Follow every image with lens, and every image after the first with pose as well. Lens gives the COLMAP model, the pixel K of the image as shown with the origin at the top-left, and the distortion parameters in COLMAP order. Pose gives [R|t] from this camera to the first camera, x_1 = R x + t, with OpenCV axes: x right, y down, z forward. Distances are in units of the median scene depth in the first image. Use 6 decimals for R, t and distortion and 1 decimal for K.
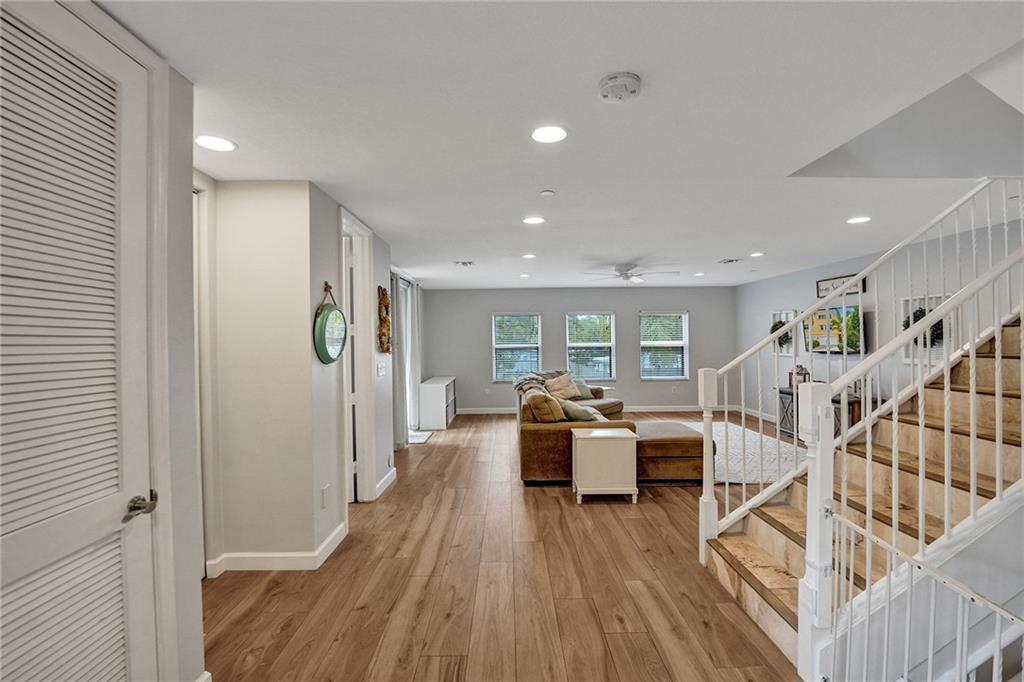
lens RADIAL K [[471.5, 0, 512.0], [0, 471.5, 341.0], [0, 0, 1]] dist [-0.024511, -0.000138]
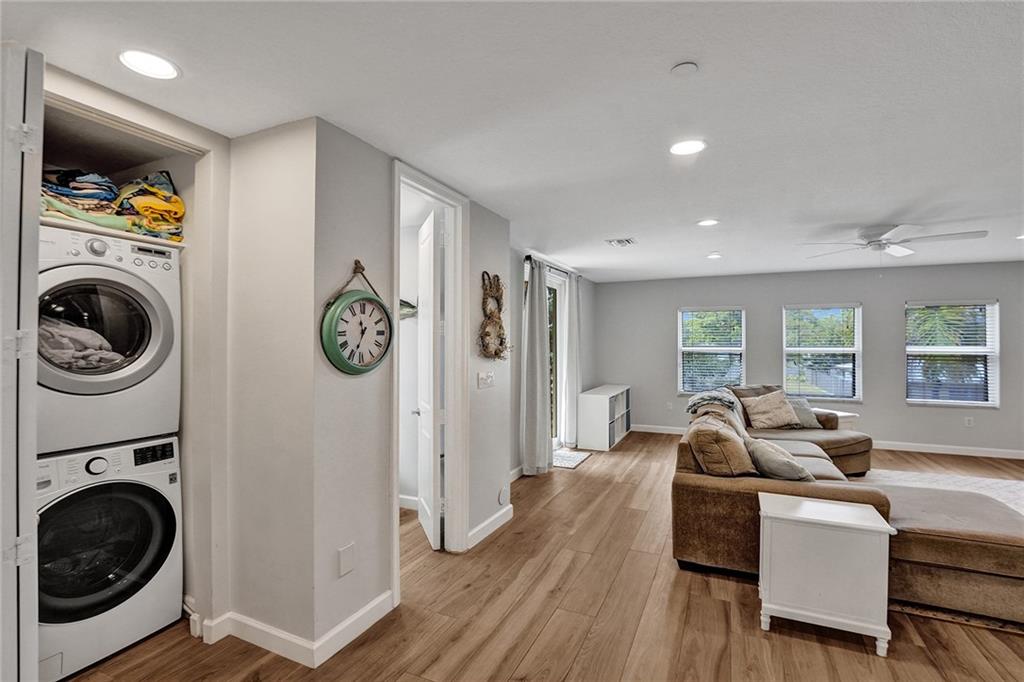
lens RADIAL K [[474.1, 0, 512.0], [0, 474.1, 341.0], [0, 0, 1]] dist [-0.034039, 0.007823]
pose [[0.904679, 0.010446, -0.425966, 0.090903], [-0.010662, 0.999941, 0.001878, -0.004757], [0.425961, 0.002843, 0.904737, 0.314620]]
